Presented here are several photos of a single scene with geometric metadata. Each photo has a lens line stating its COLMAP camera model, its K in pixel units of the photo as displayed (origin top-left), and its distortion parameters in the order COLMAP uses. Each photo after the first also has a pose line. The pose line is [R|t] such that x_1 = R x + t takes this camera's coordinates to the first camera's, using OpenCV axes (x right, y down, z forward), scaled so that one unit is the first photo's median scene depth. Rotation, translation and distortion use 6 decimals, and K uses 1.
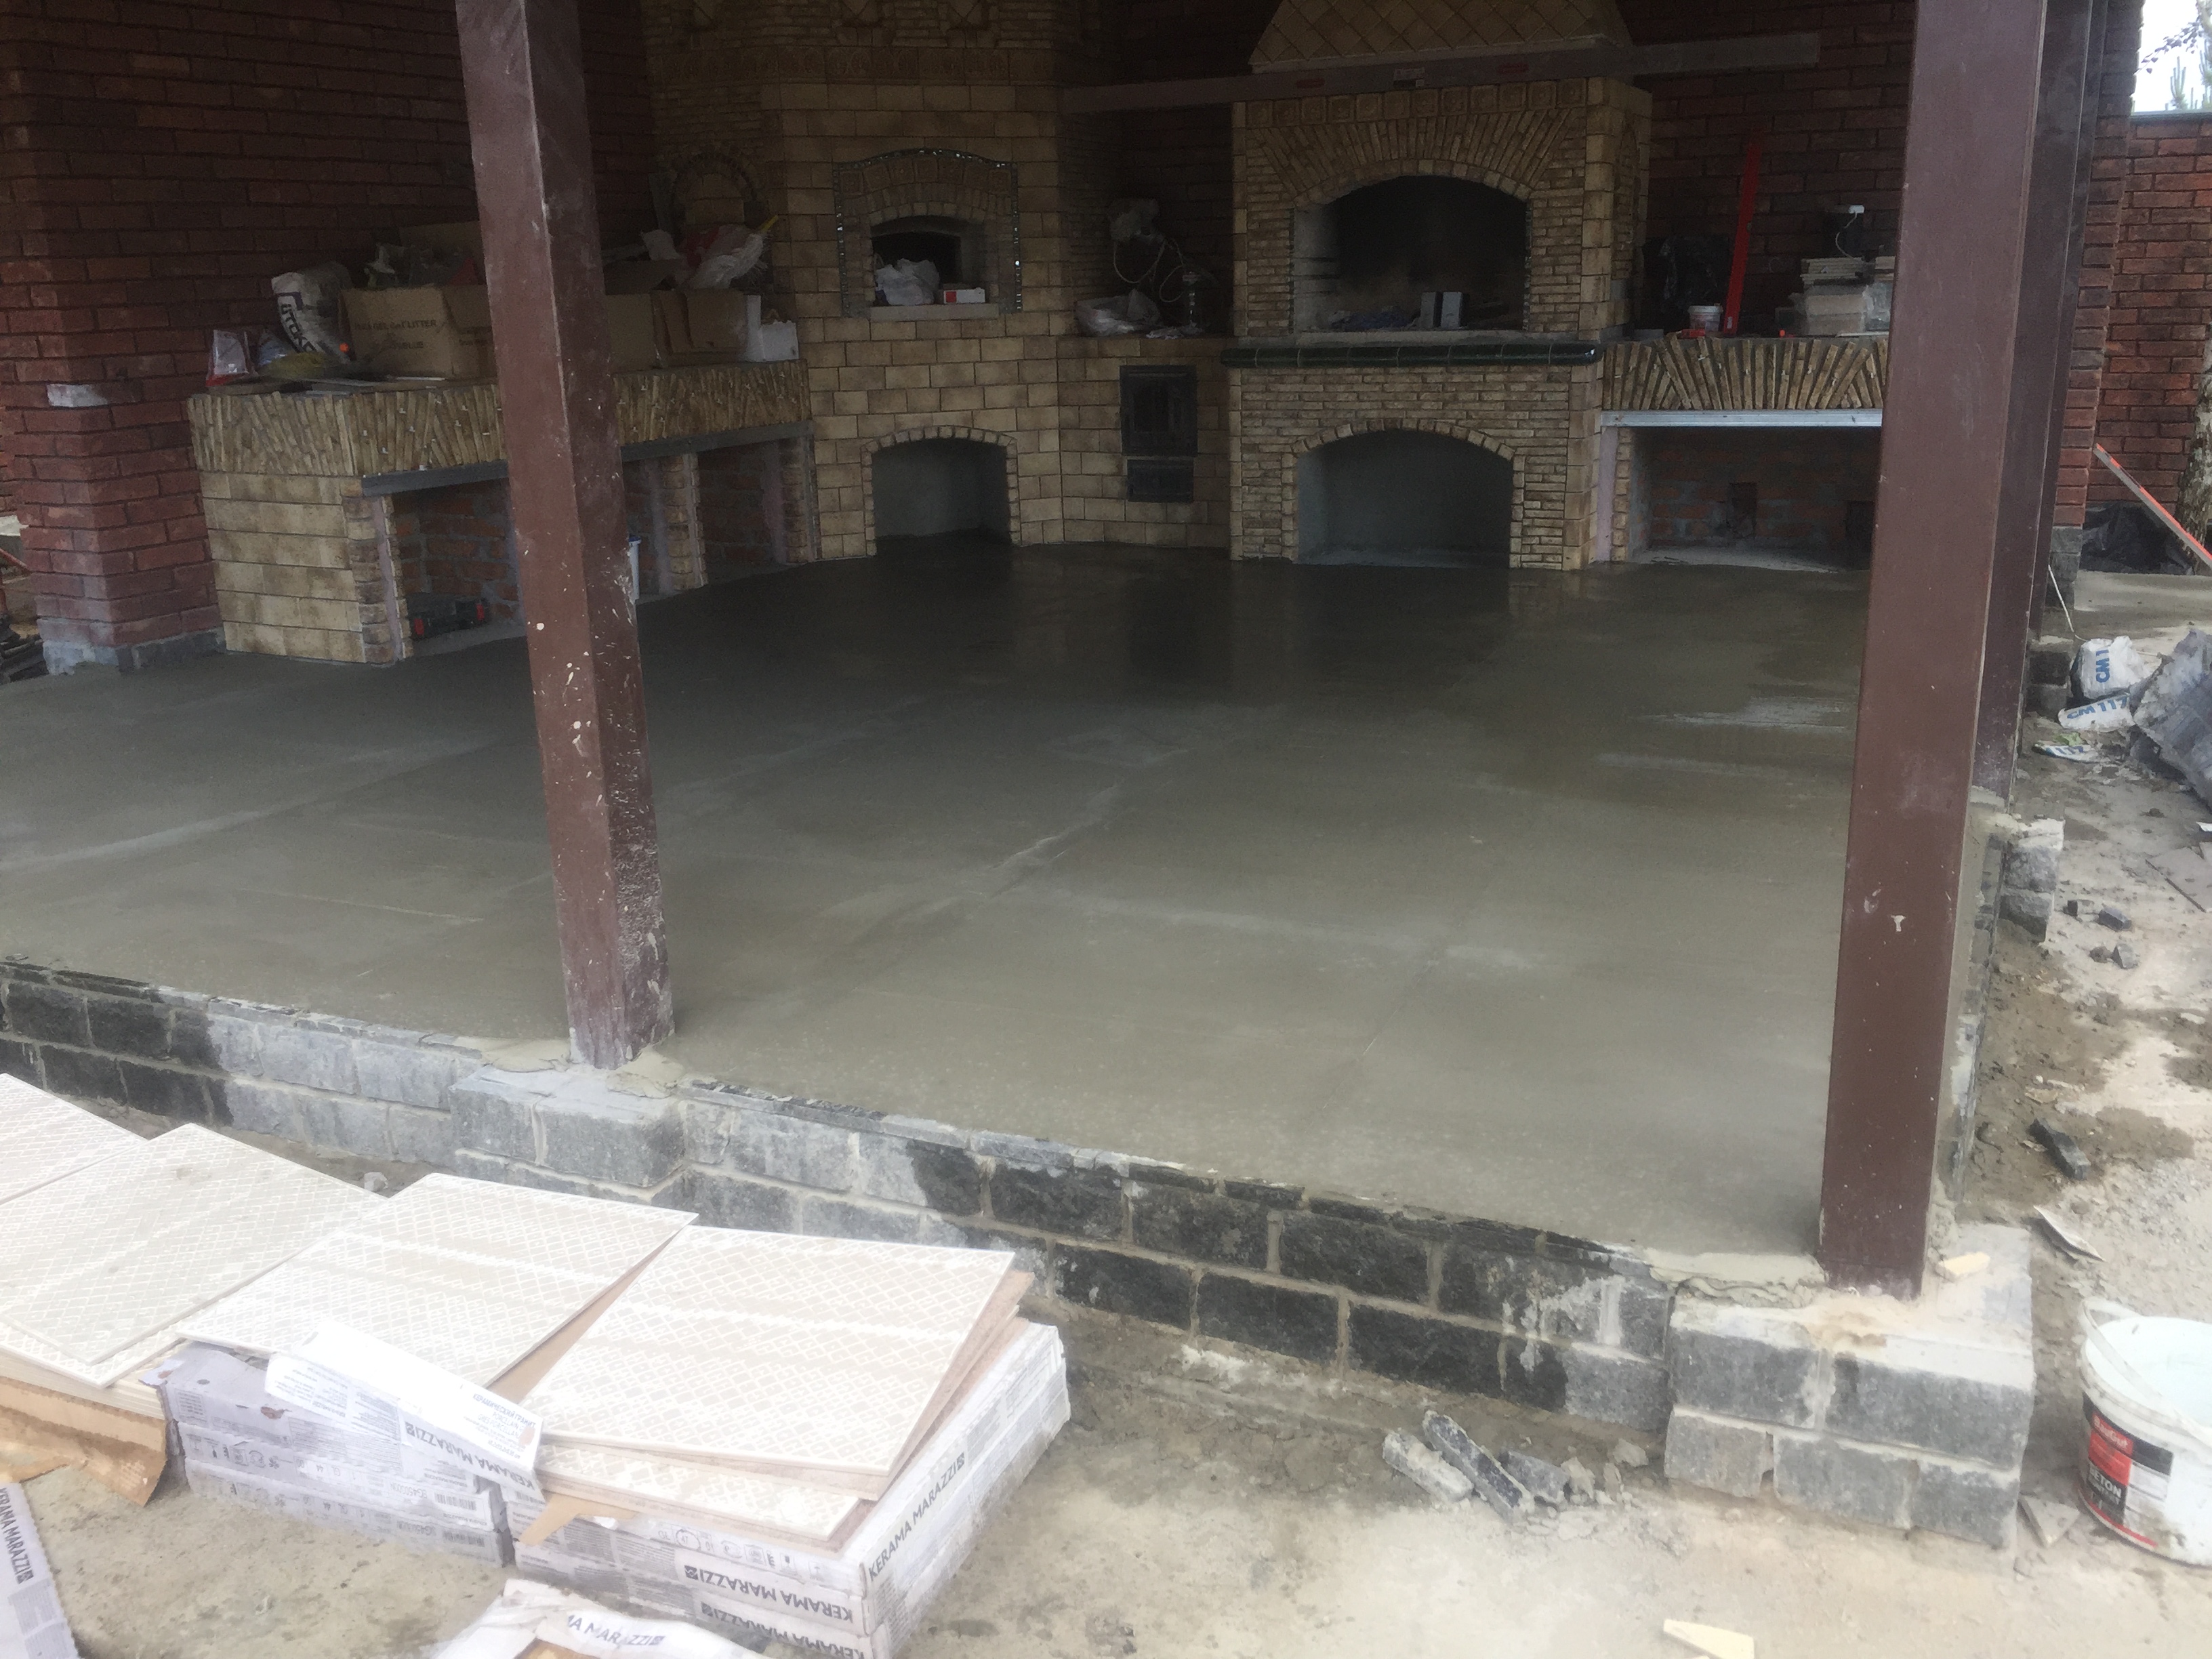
lens RADIAL K [[1911.9, 0, 1106.0], [0, 1911.9, 829.5], [0, 0, 1]] dist [0.095863, -0.144669]
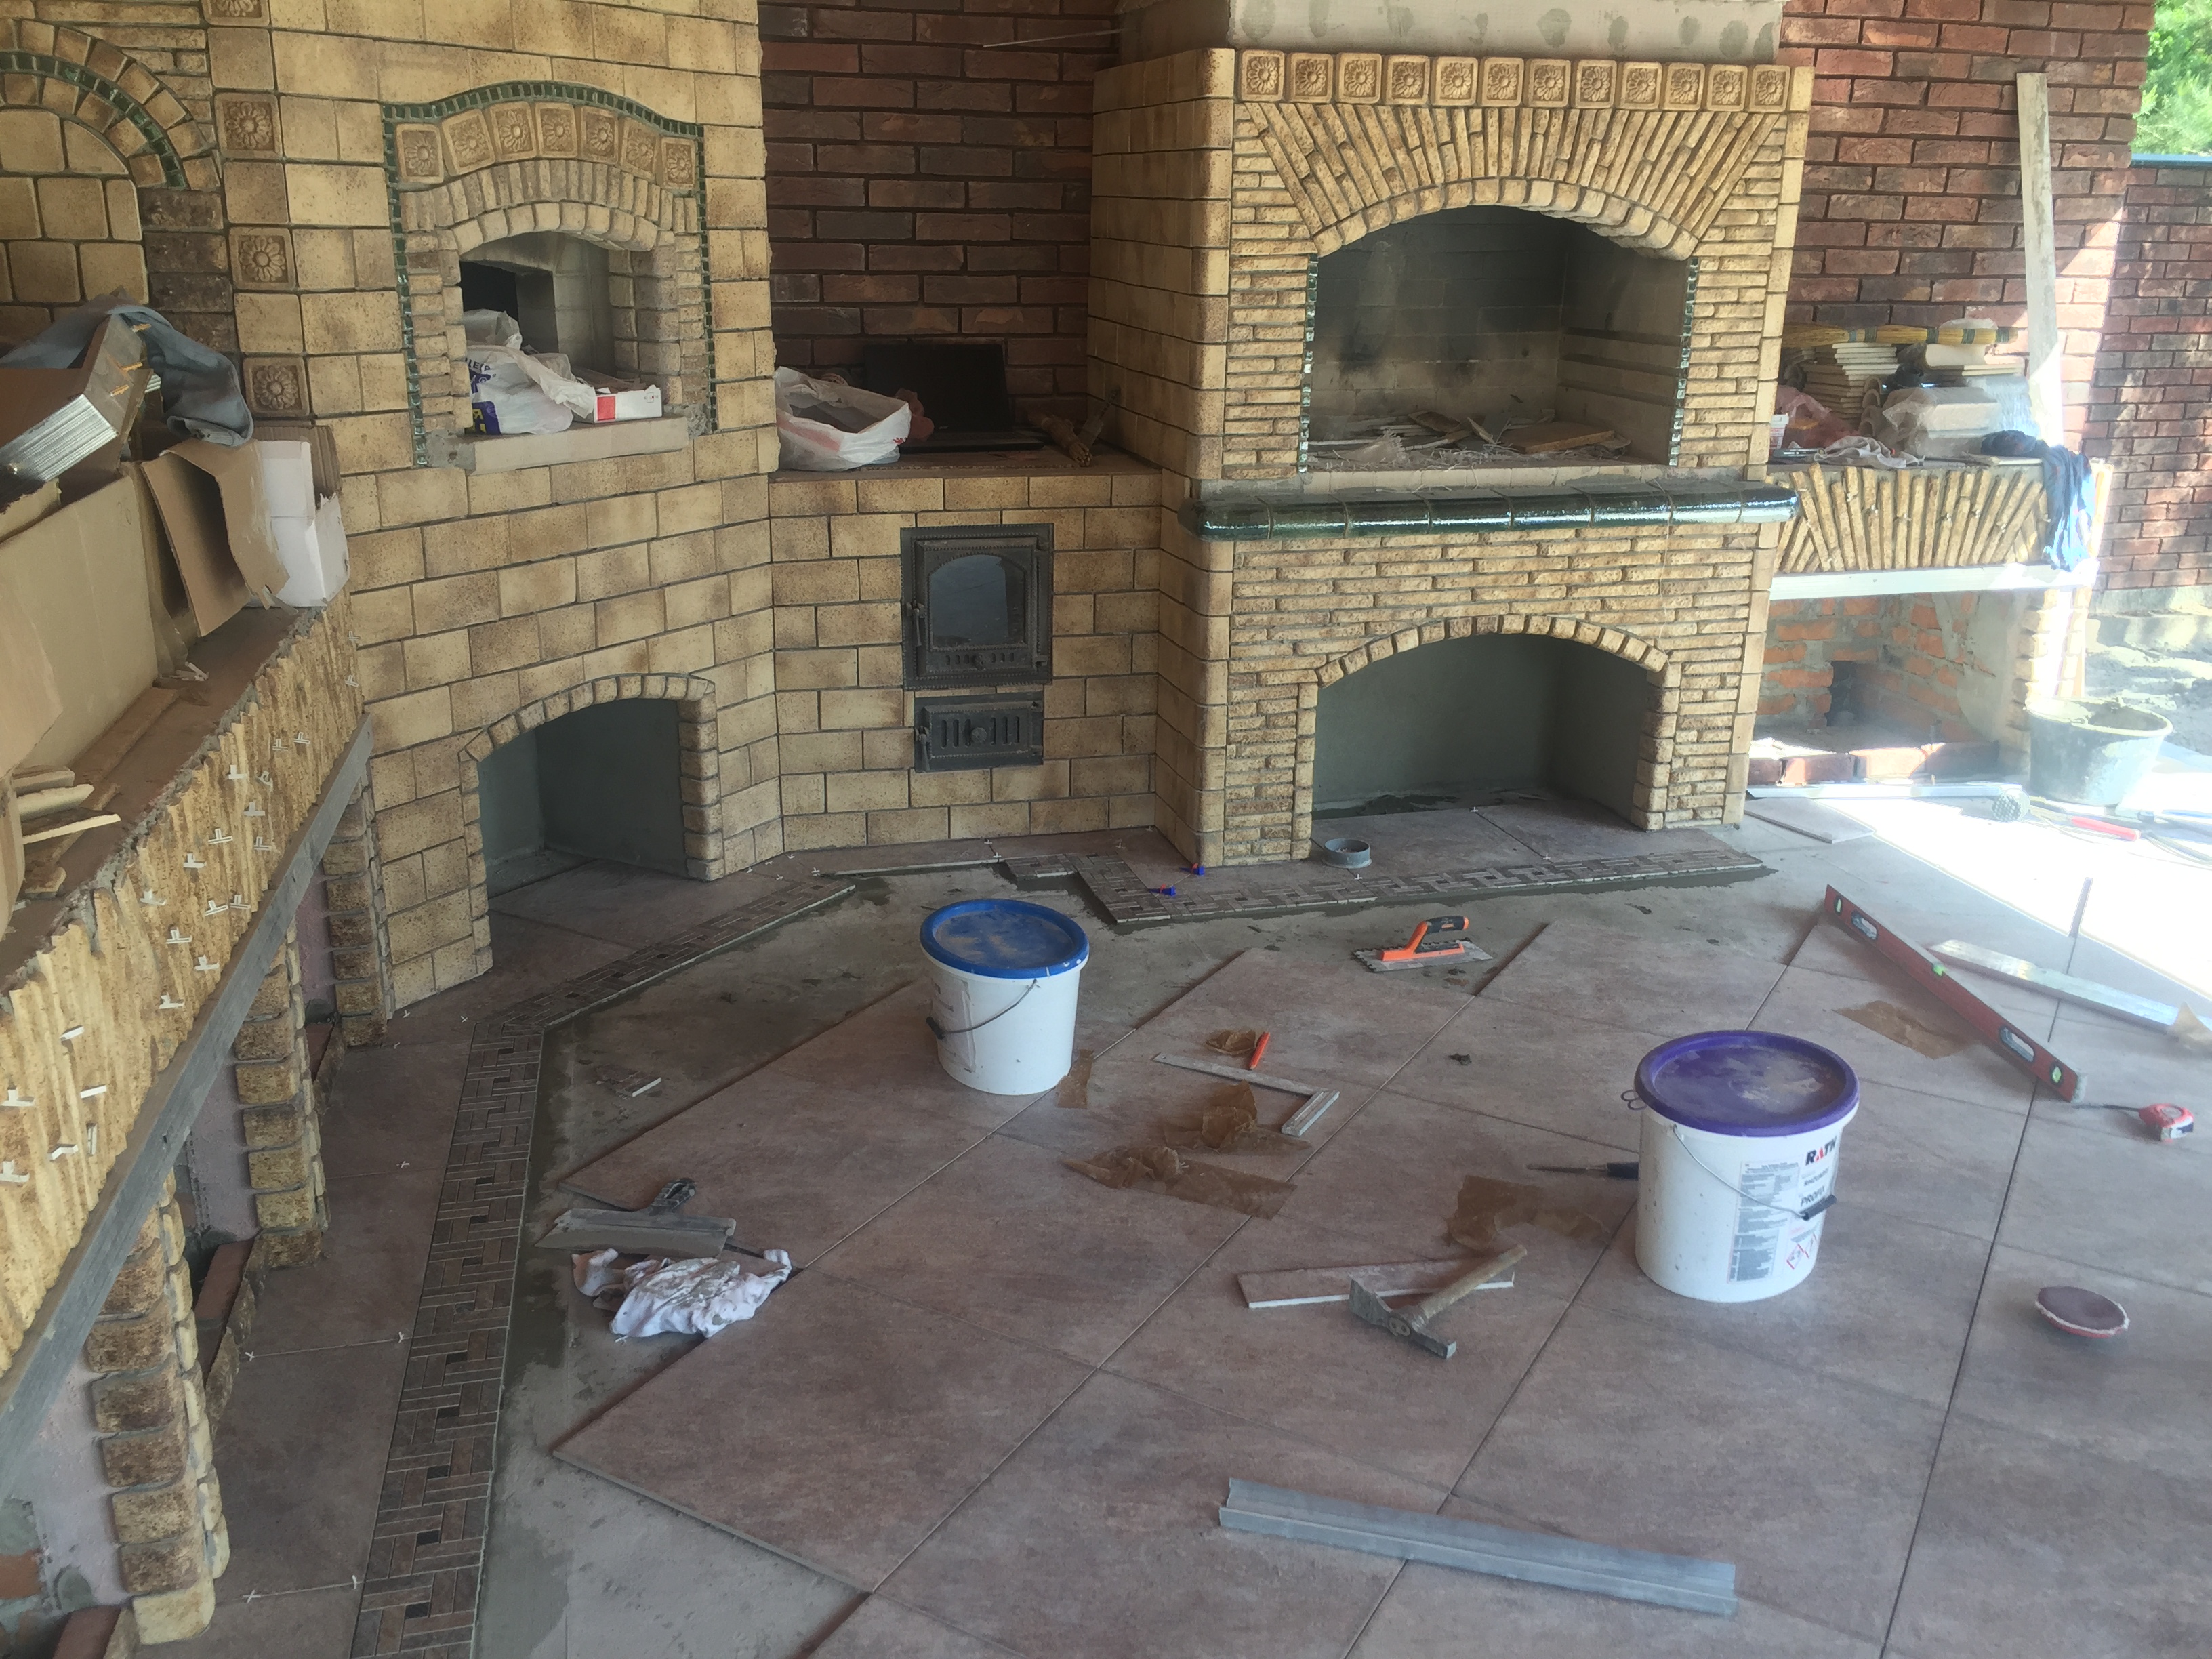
lens RADIAL K [[1911.9, 0, 1106.0], [0, 1911.9, 829.5], [0, 0, 1]] dist [0.095863, -0.144669]
pose [[0.765082, -0.163613, 0.622801, -0.309918], [0.145469, 0.986095, 0.080350, -0.207788], [-0.627287, 0.029124, 0.778244, 0.599418]]
